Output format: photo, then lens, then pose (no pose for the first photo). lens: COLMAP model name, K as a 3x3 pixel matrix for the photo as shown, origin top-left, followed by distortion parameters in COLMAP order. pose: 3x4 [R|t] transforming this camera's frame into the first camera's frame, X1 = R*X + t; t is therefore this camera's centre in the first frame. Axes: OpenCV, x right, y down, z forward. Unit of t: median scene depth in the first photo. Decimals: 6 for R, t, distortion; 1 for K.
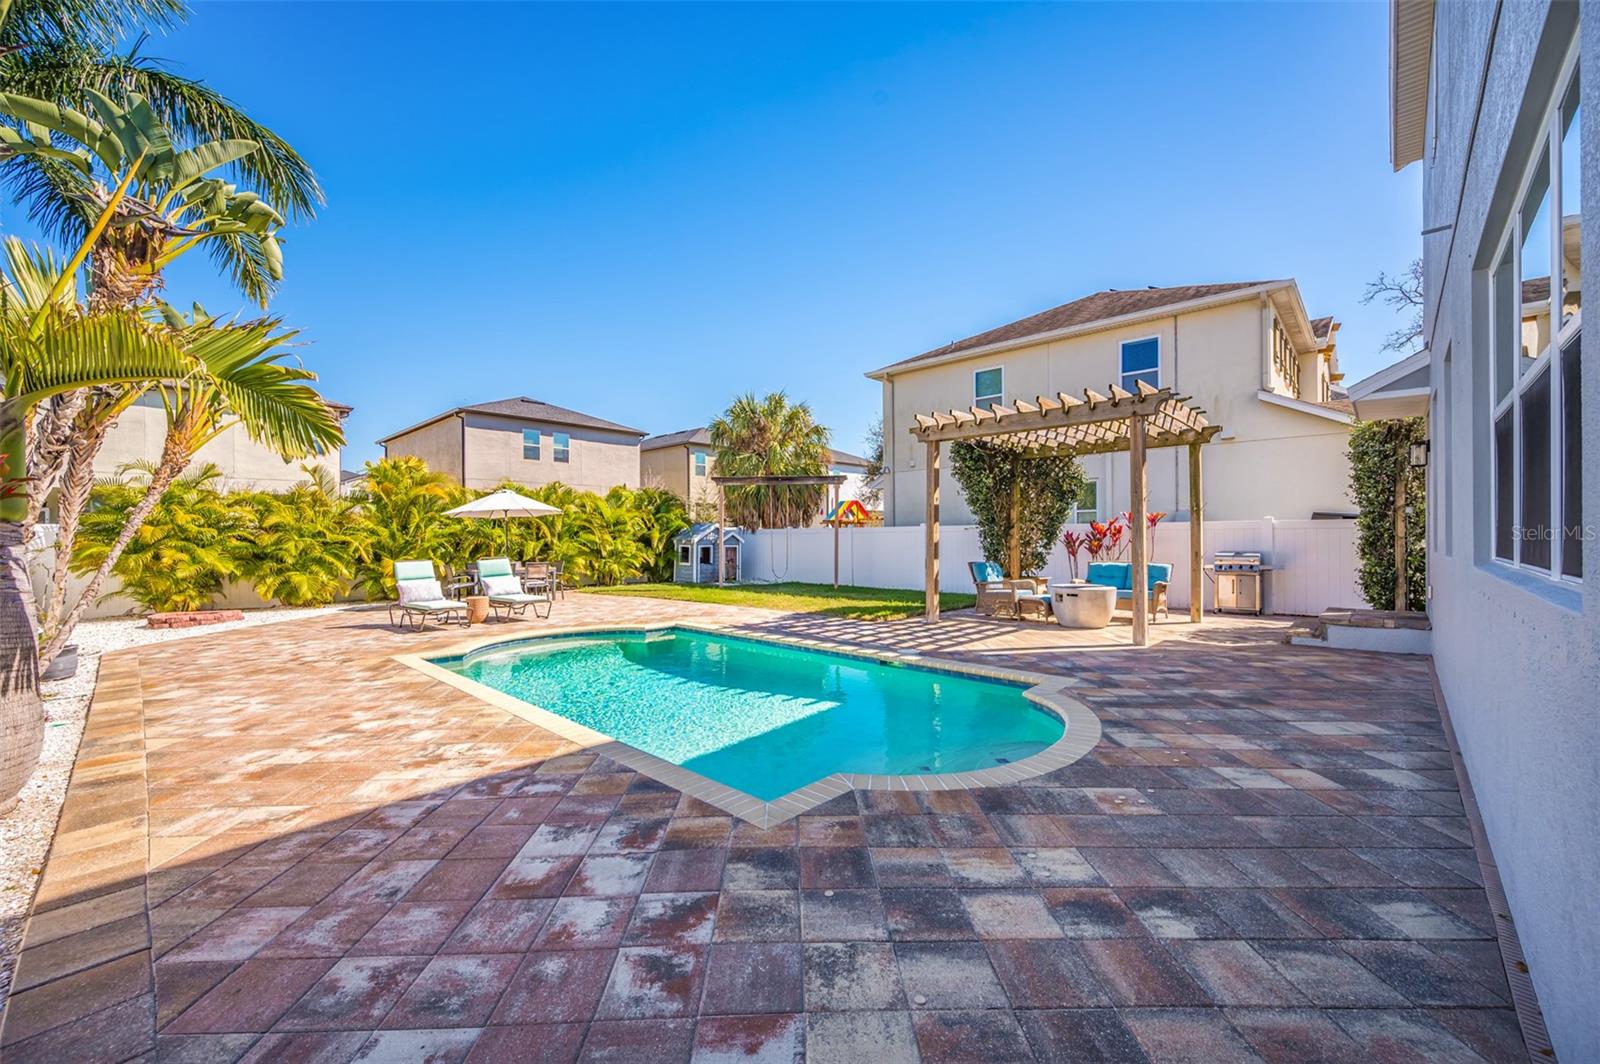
lens RADIAL K [[634.1, 0, 793.2], [0, 634.1, 534.3], [0, 0, 1]] dist [0.000286, 0.000079]
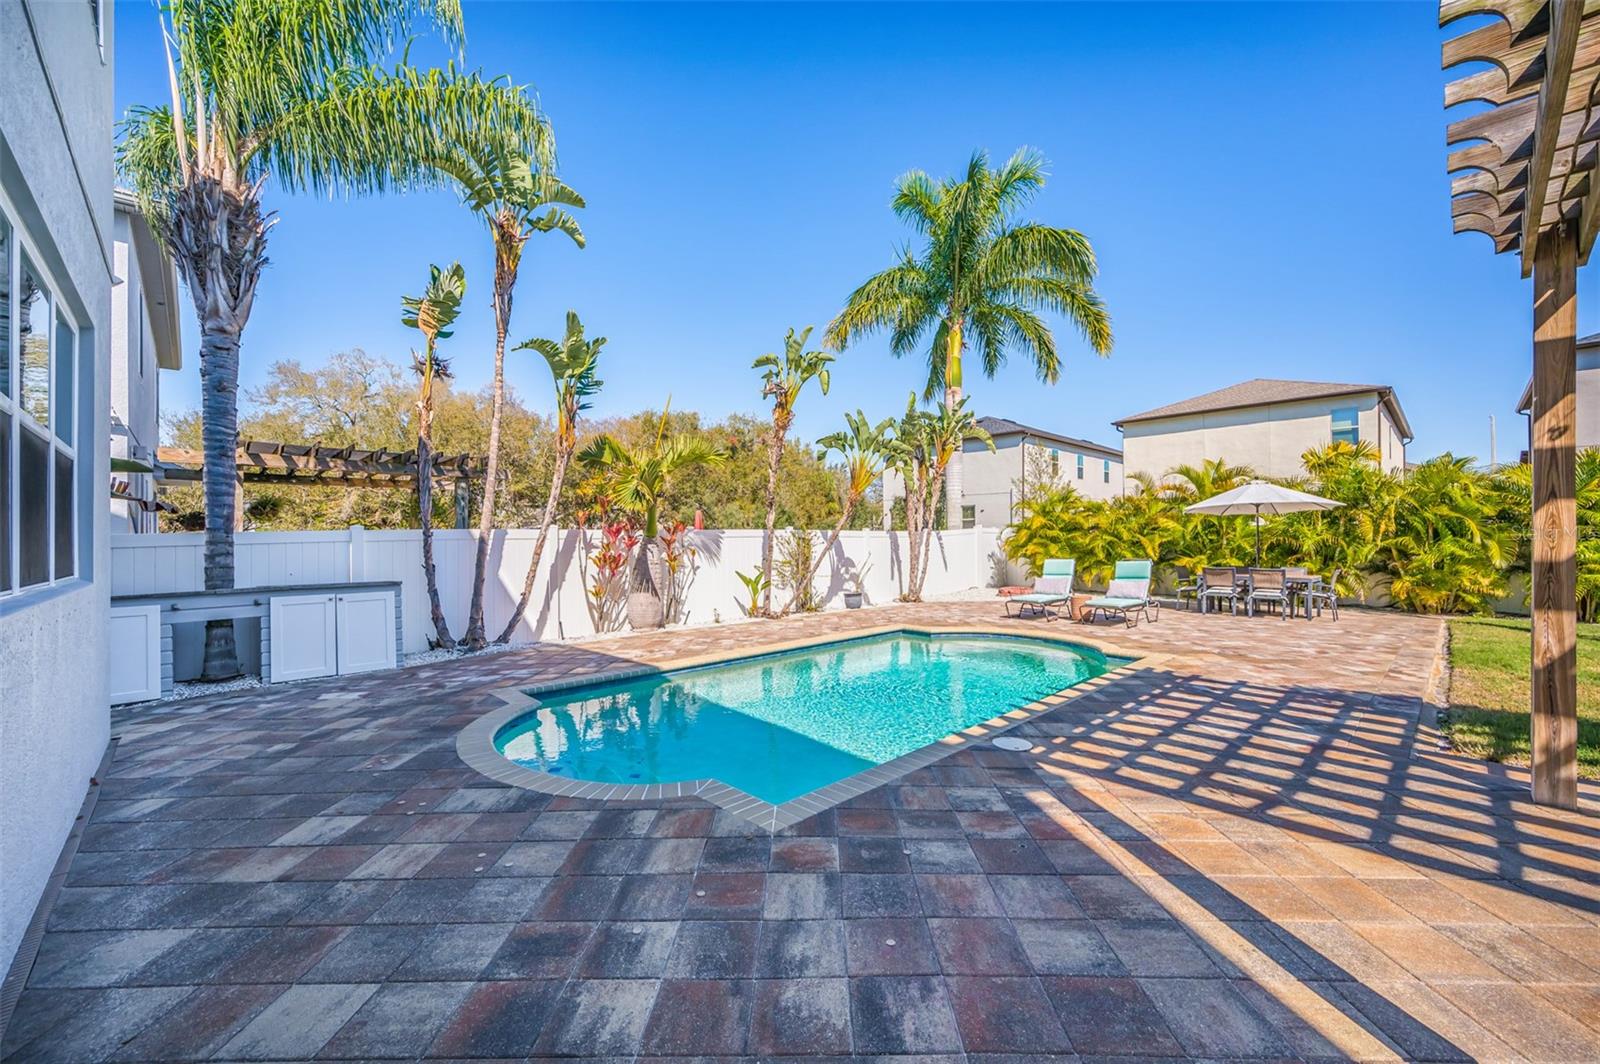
lens RADIAL K [[634.1, 0, 793.2], [0, 634.1, 534.3], [0, 0, 1]] dist [0.000286, 0.000079]
pose [[-0.050779, 0.002420, -0.998707, 1.660562], [0.005746, 0.999981, 0.002131, -0.019418], [0.998693, -0.005630, -0.050792, 1.811100]]
